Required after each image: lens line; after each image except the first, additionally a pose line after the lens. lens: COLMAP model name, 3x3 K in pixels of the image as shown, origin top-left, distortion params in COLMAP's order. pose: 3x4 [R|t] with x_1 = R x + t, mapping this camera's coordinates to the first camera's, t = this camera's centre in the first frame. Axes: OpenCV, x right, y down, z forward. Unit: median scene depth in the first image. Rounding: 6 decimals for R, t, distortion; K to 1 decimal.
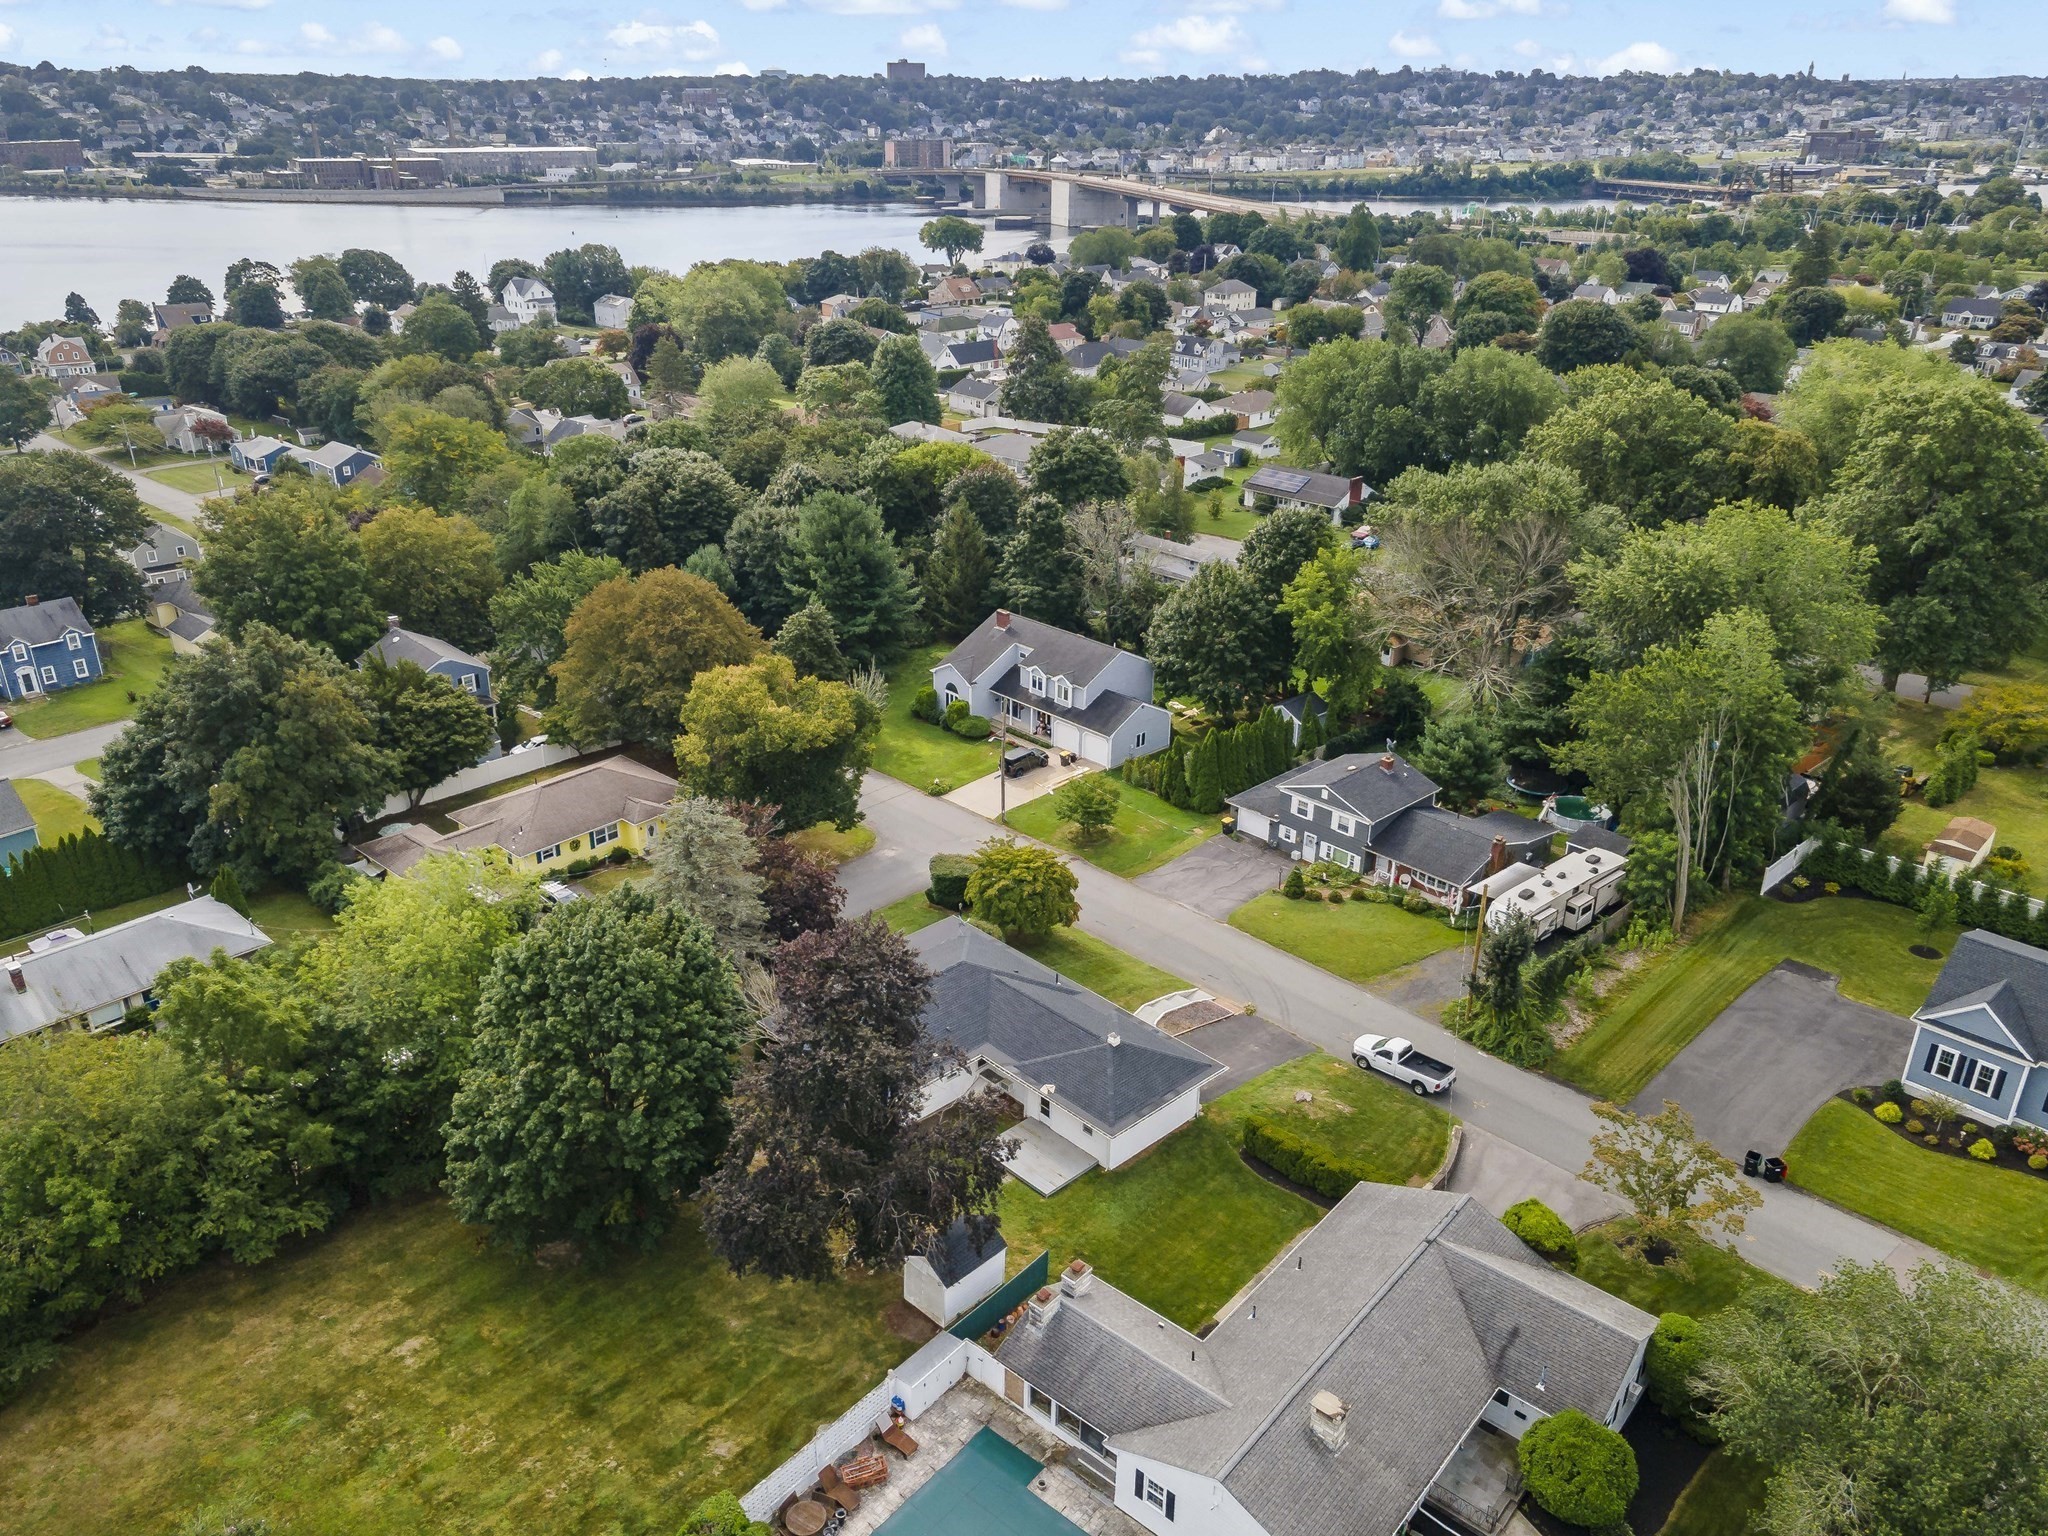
lens RADIAL K [[1508.7, 0, 1012.1], [0, 1508.7, 769.1], [0, 0, 1]] dist [0.046622, 0.007004]
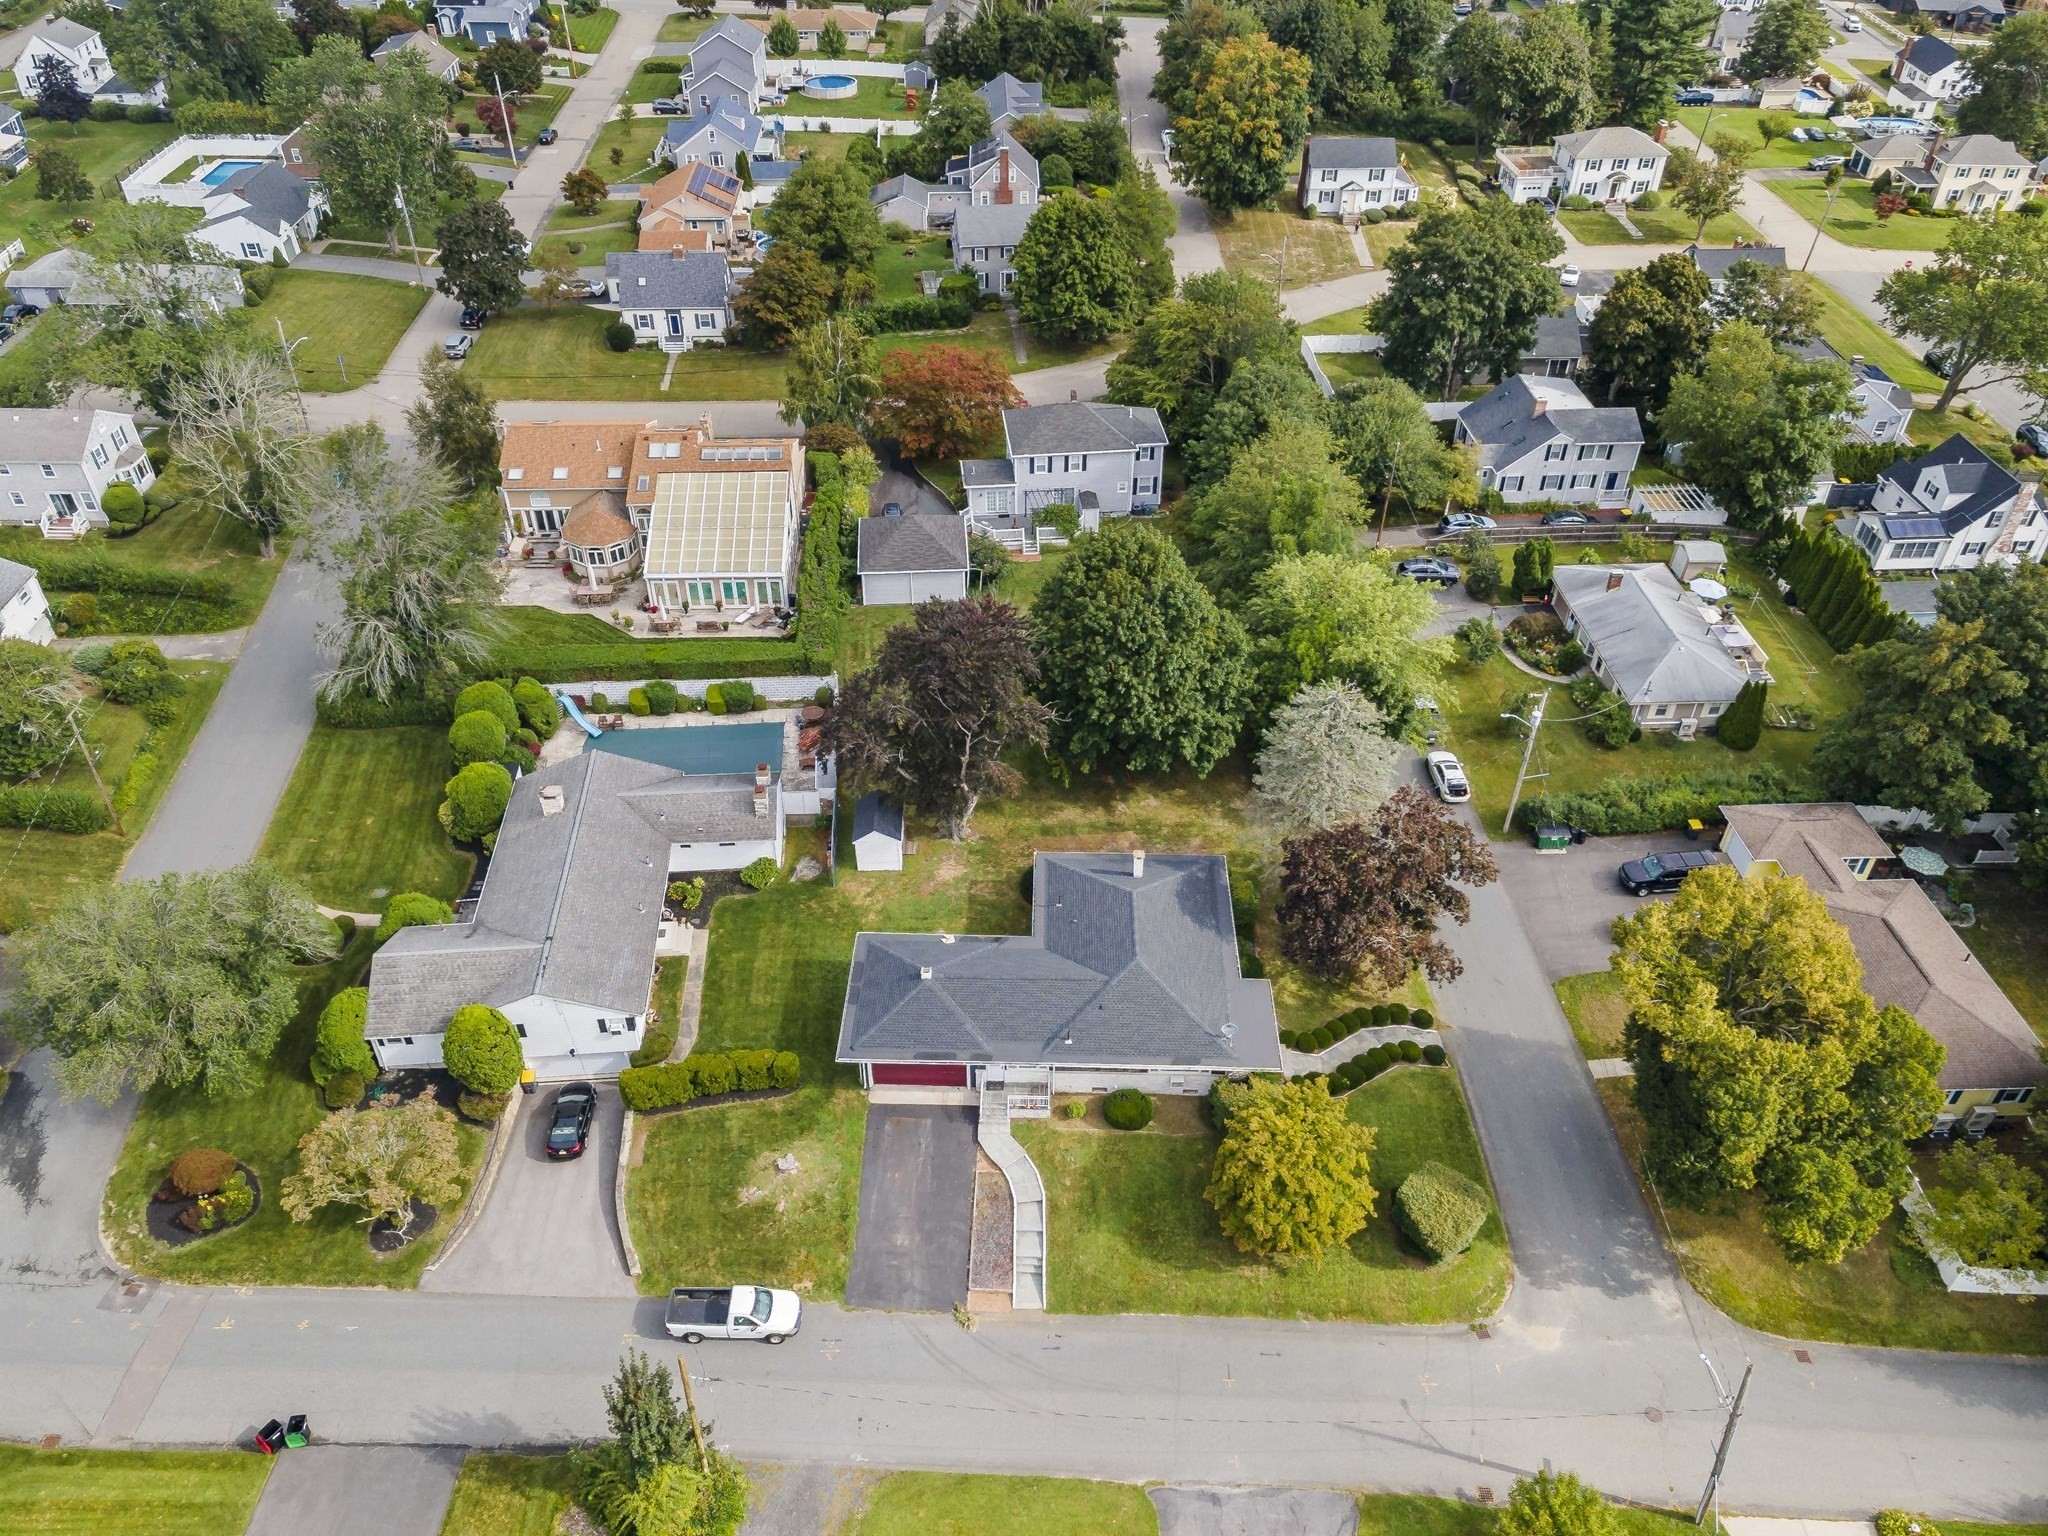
lens RADIAL K [[1513.6, 0, 1010.0], [0, 1513.6, 764.8], [0, 0, 1]] dist [0.037123, 0.008270]
pose [[-0.708580, 0.433769, -0.556560, 0.302235], [-0.287189, 0.543180, 0.788973, -0.400111], [0.644544, 0.718888, -0.260313, 0.699024]]
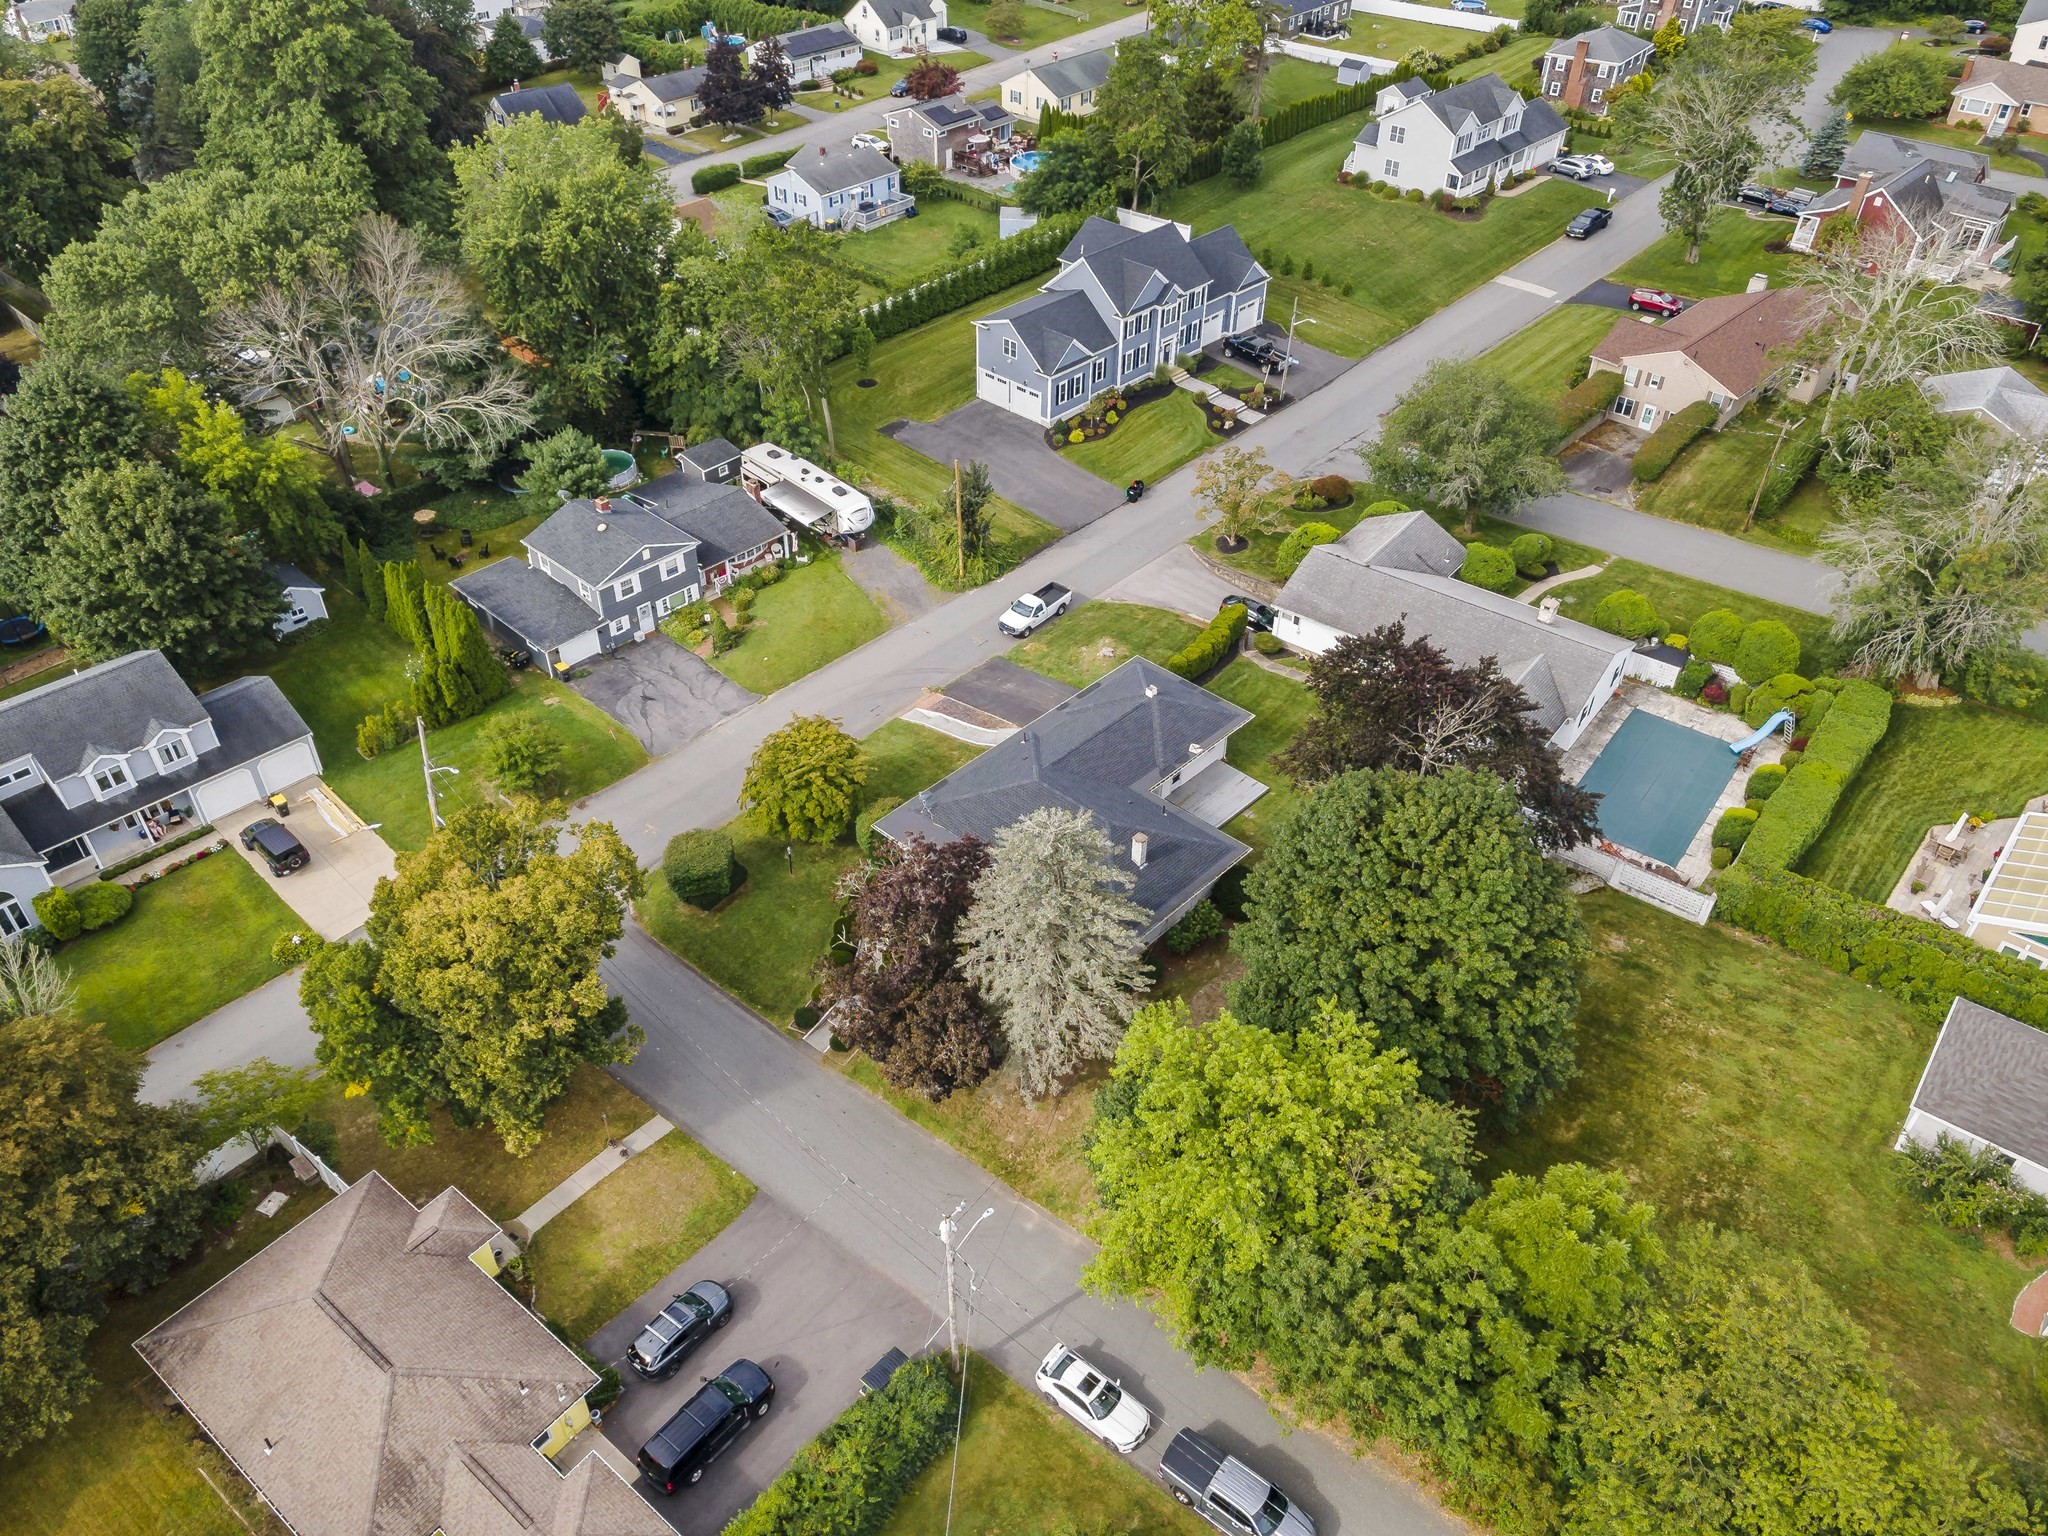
lens RADIAL K [[1489.4, 0, 1024.0], [0, 1489.4, 768.0], [0, 0, 1]] dist [0.051736, 0.005603]
pose [[-0.052202, -0.631748, 0.773414, -0.471872], [0.405196, 0.694454, 0.594601, -0.272371], [-0.912738, 0.344424, 0.219730, 0.506595]]
